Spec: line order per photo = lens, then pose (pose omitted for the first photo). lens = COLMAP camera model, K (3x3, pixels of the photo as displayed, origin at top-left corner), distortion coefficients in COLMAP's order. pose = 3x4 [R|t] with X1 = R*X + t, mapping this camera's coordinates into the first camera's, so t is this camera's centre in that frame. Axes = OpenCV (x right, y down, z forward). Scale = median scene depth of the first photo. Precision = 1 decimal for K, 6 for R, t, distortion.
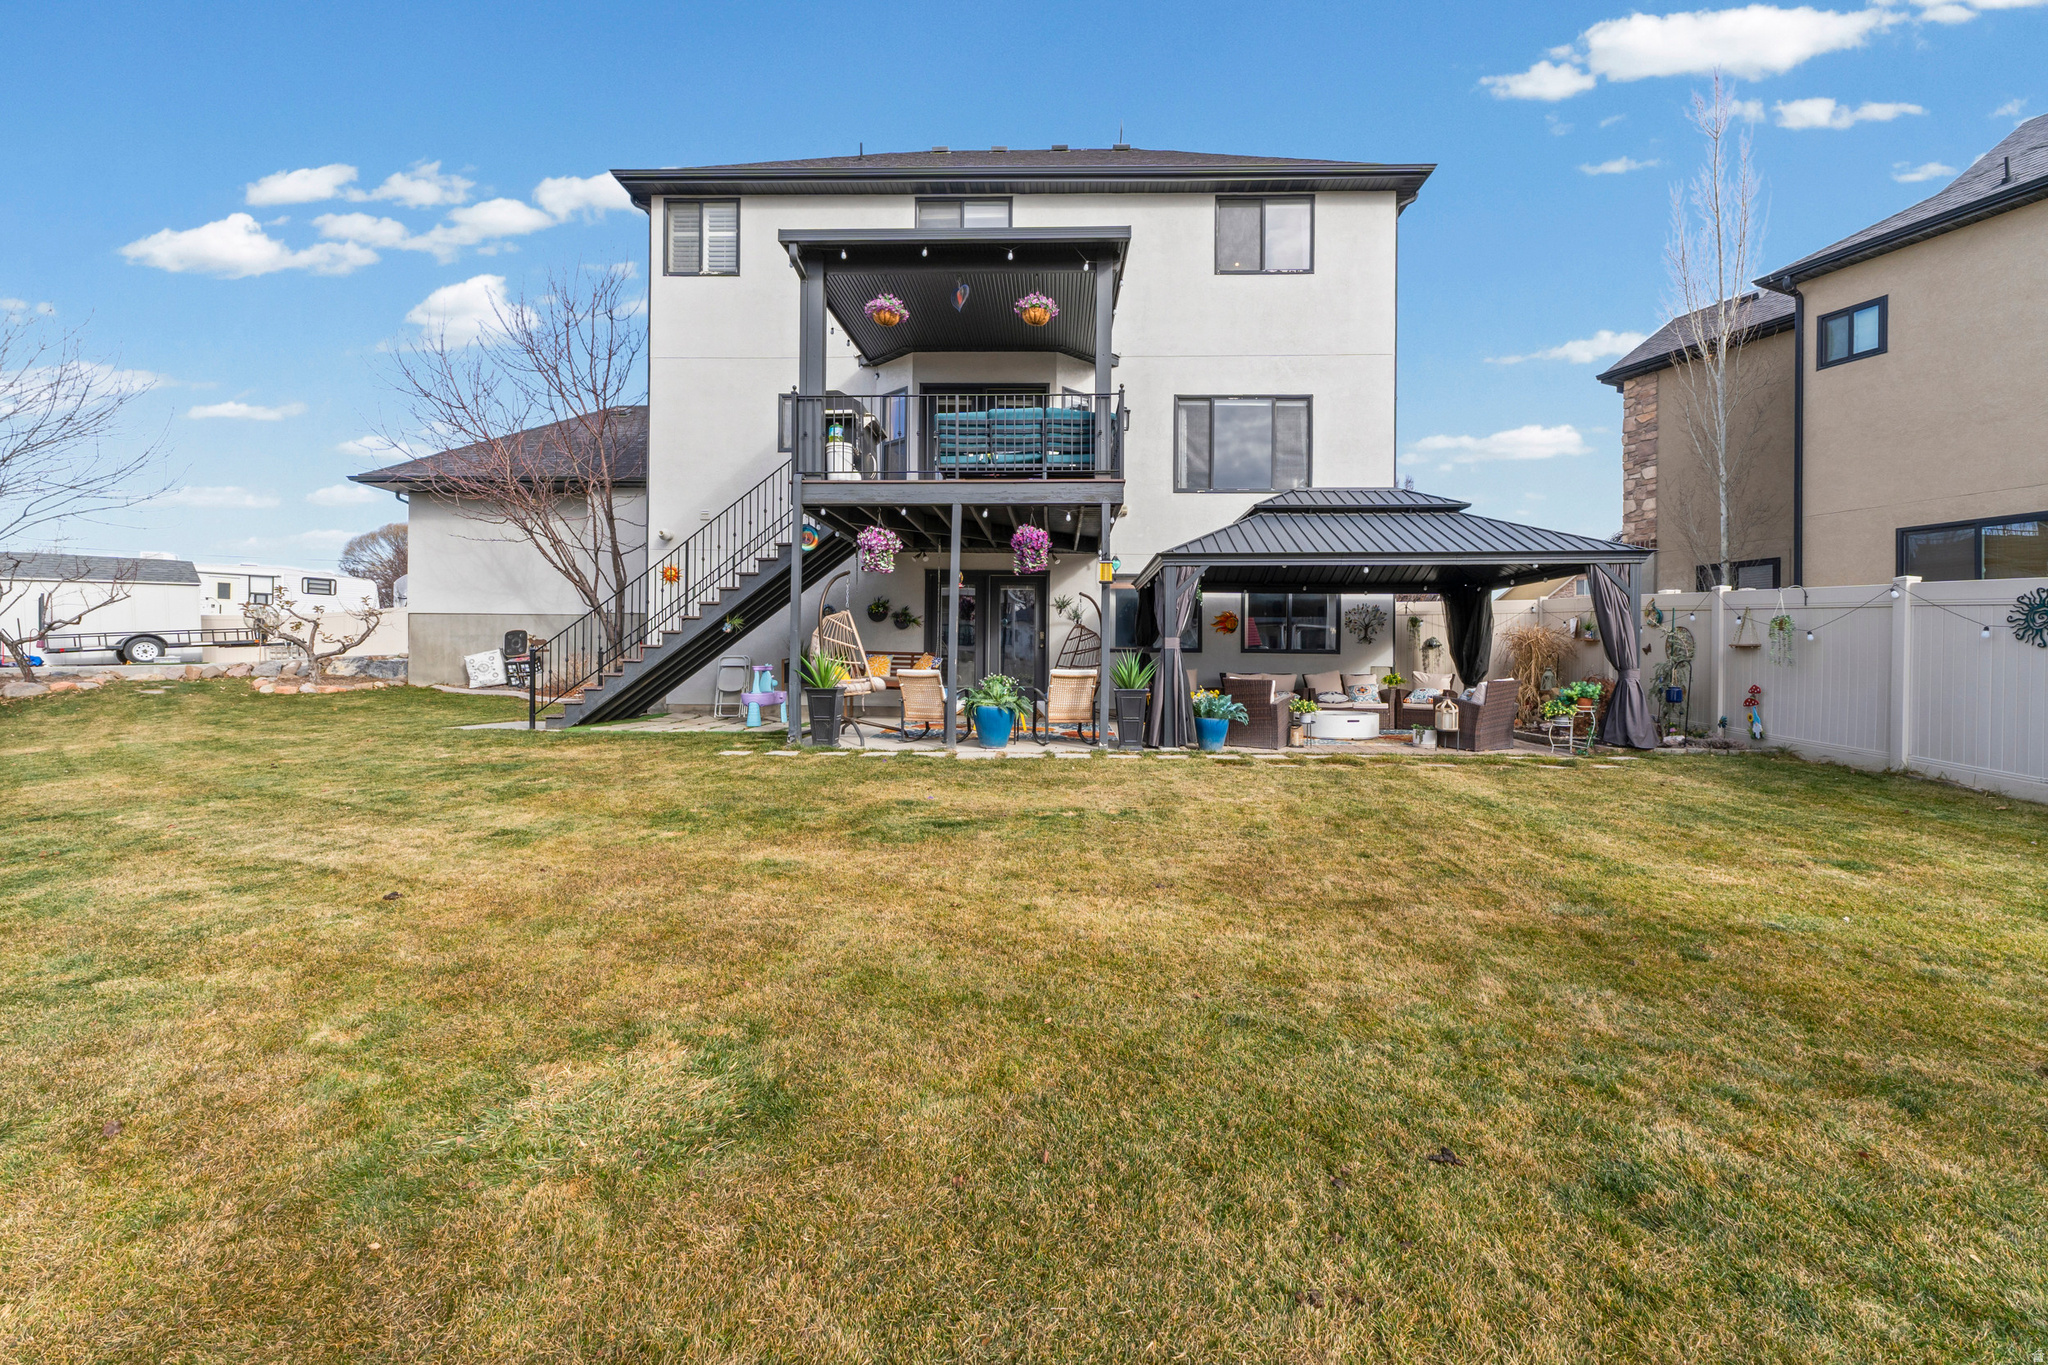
lens RADIAL K [[872.8, 0, 1024.0], [0, 872.8, 682.5], [0, 0, 1]] dist [-0.001380, -0.000008]
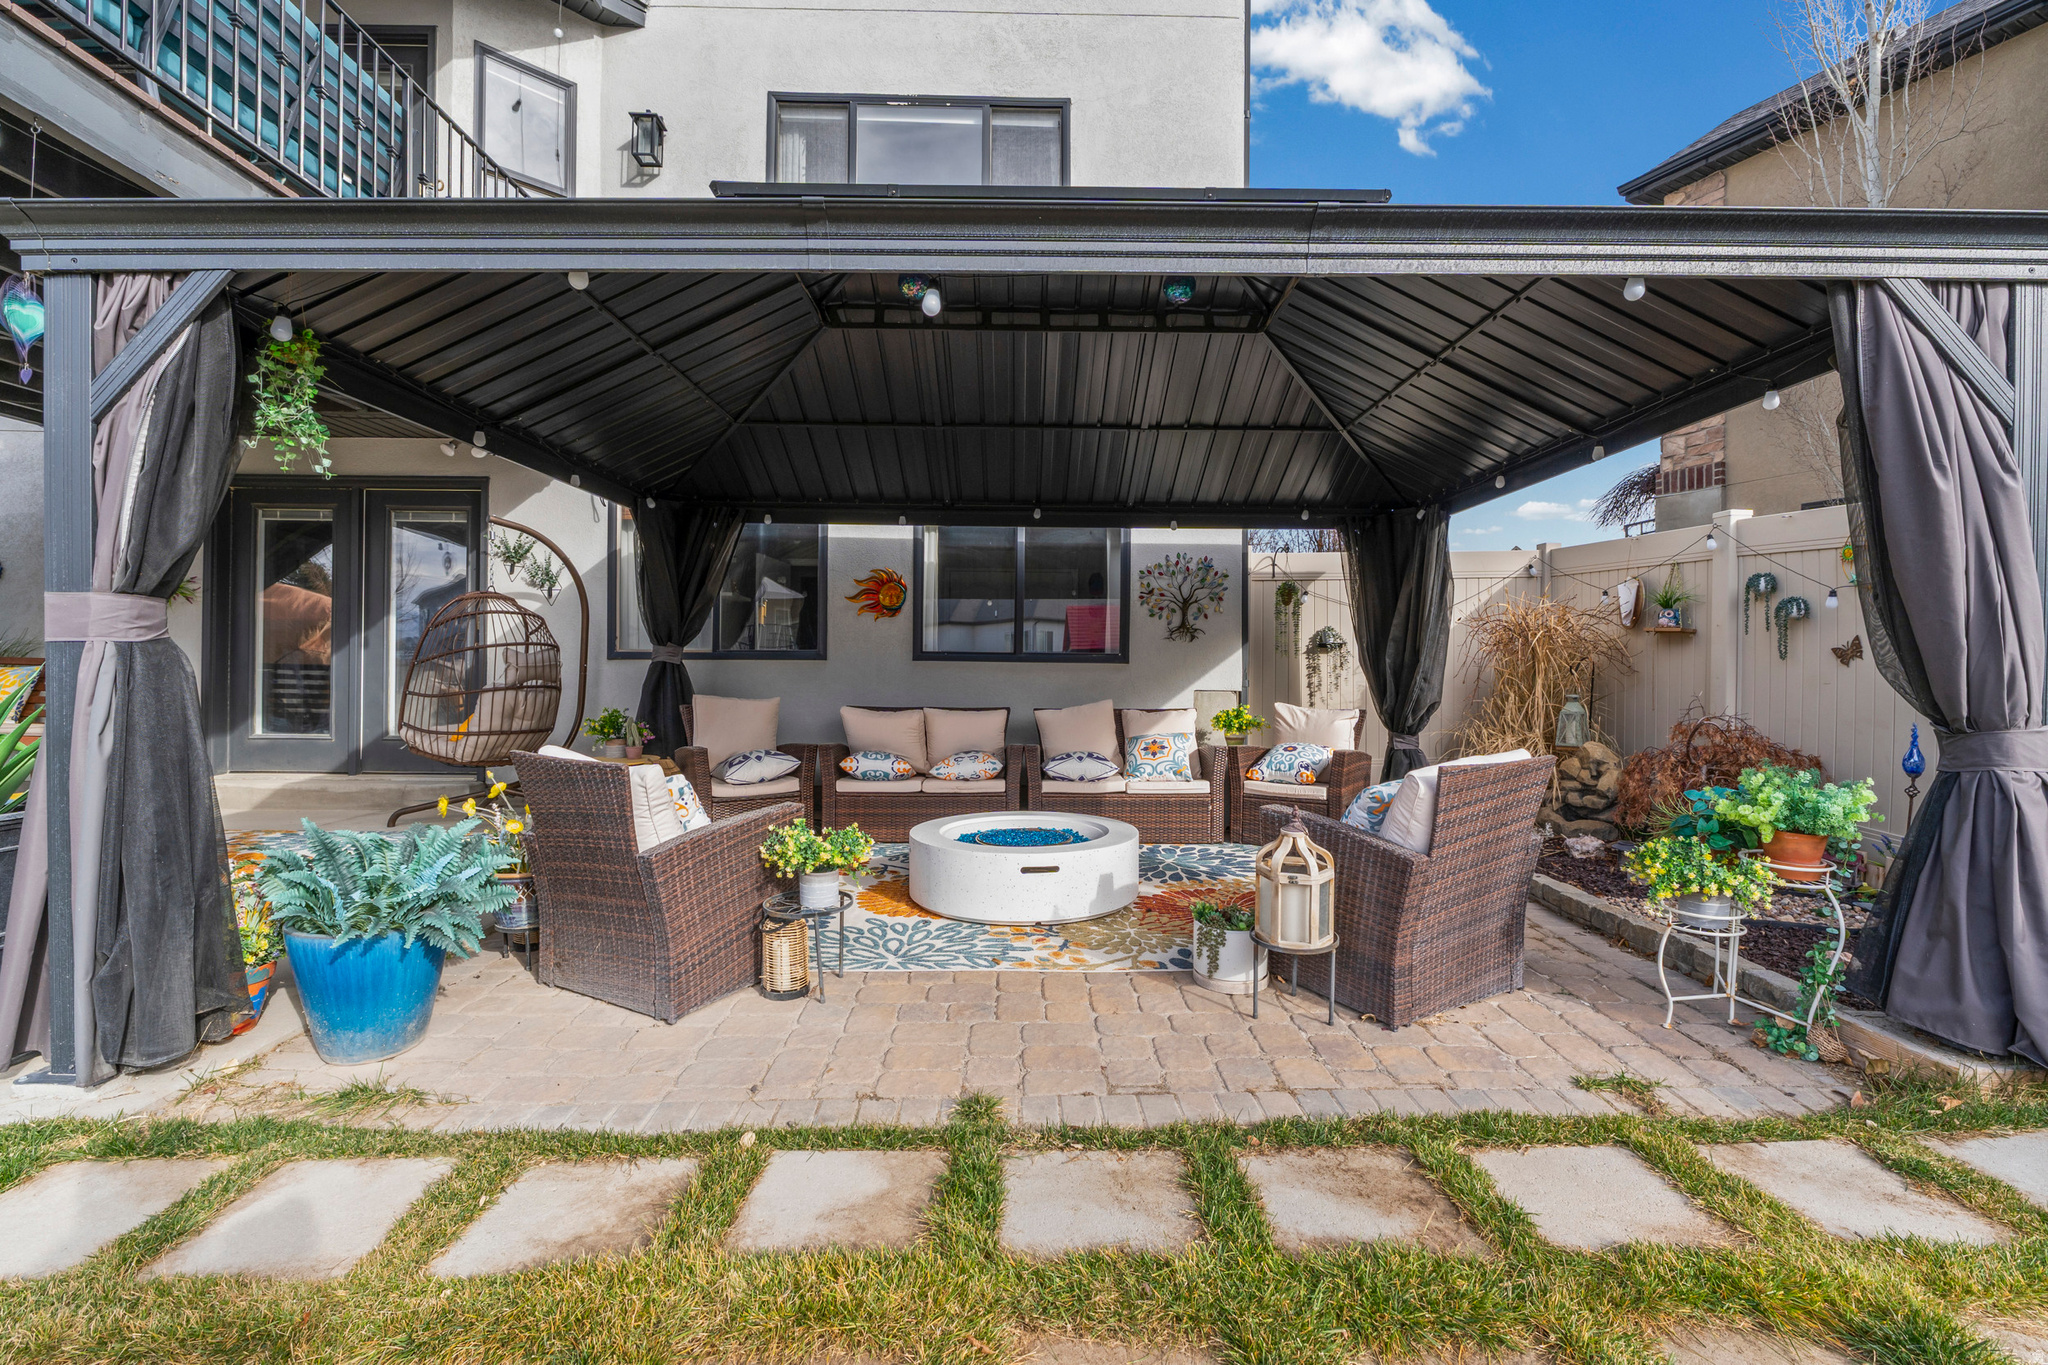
lens RADIAL K [[944.0, 0, 1024.0], [0, 944.0, 682.5], [0, 0, 1]] dist [-0.003087, -0.000506]
pose [[0.997522, -0.000773, 0.070347, 0.291134], [0.001497, 0.999946, -0.010240, -0.018454], [-0.070335, 0.010320, 0.997470, 0.545669]]
